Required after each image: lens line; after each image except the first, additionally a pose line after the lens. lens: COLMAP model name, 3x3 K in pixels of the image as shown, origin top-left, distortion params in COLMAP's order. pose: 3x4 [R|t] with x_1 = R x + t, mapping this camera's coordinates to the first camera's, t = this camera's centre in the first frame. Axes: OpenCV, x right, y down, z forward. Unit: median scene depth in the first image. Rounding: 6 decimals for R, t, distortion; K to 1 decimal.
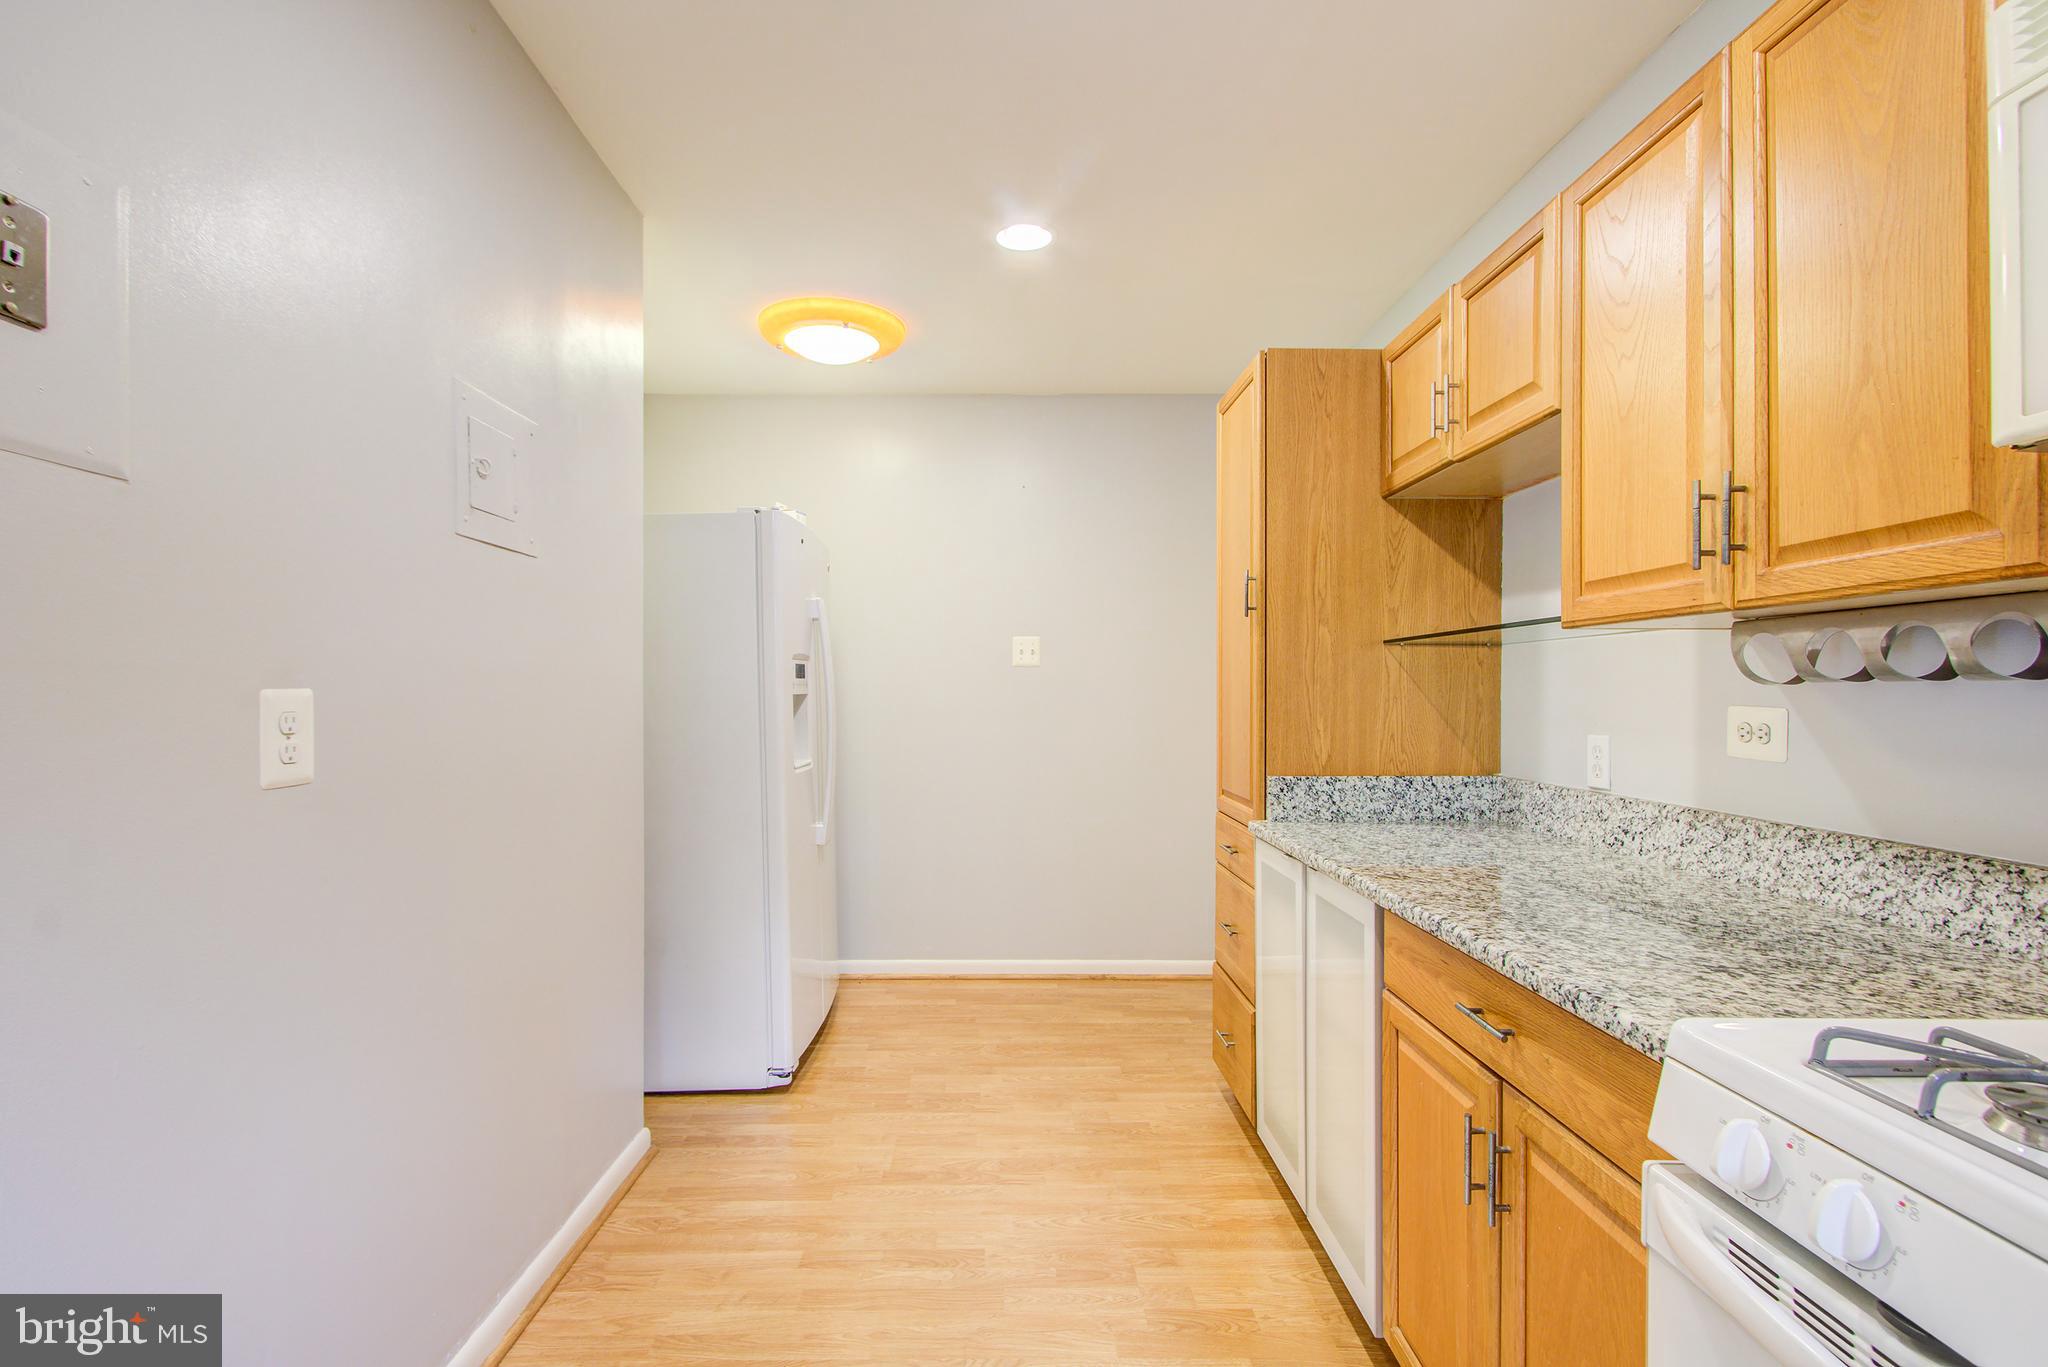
lens RADIAL K [[949.9, 0, 995.2], [0, 949.9, 687.6], [0, 0, 1]] dist [-0.002231, 0.001982]
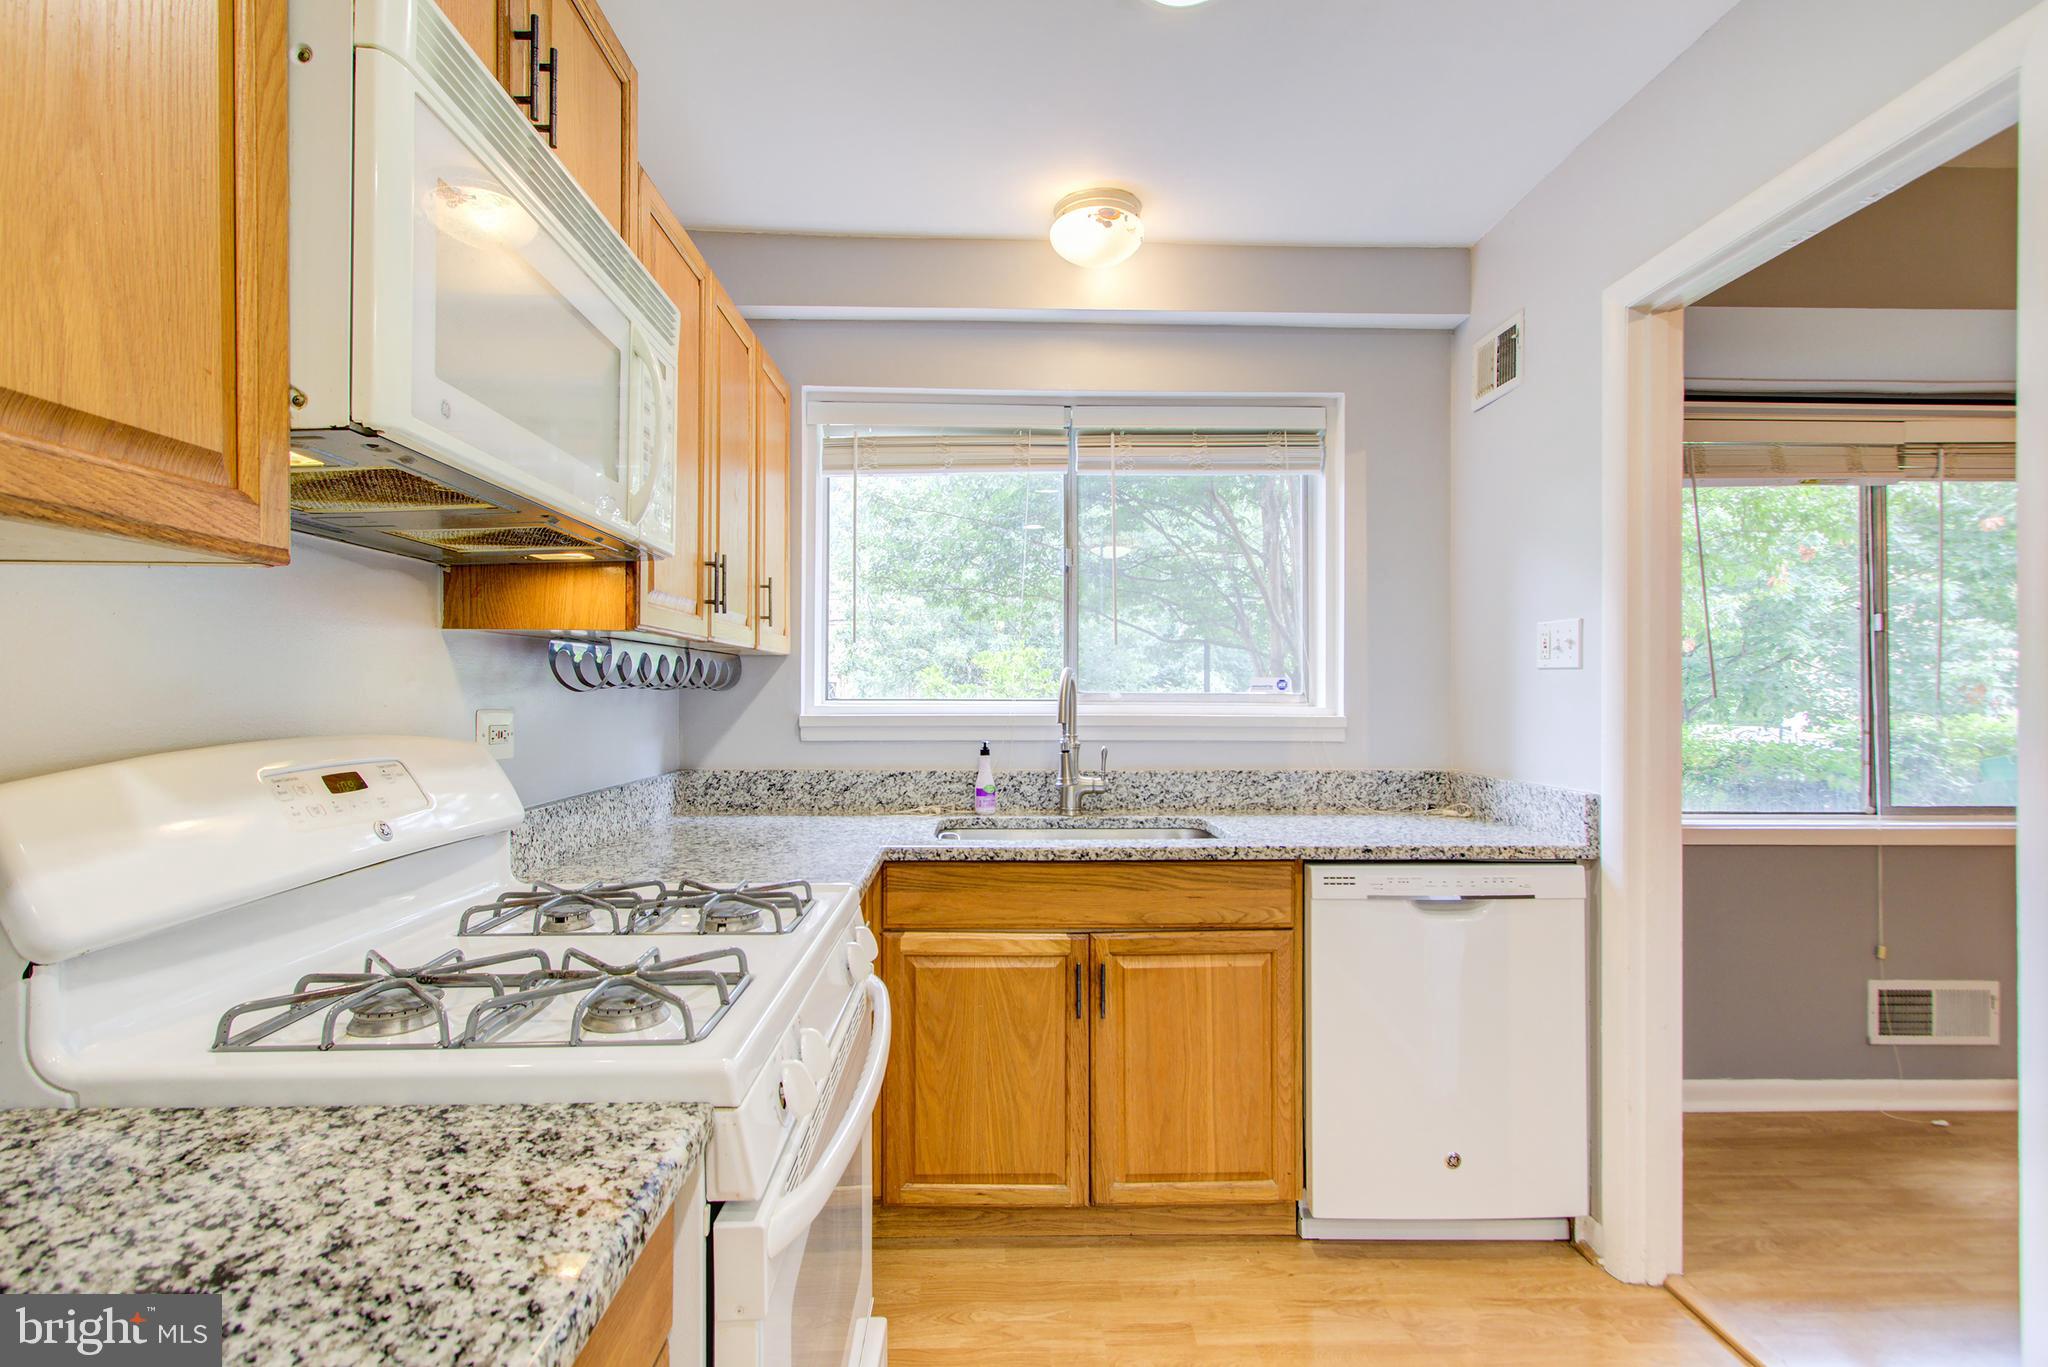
lens RADIAL K [[949.9, 0, 996.7], [0, 949.9, 690.0], [0, 0, 1]] dist [-0.002231, 0.001982]
pose [[-0.999867, -0.004940, -0.015530, 0.203443], [-0.004871, 0.999978, -0.004452, -0.001776], [0.015552, -0.004375, -0.999869, 0.807989]]
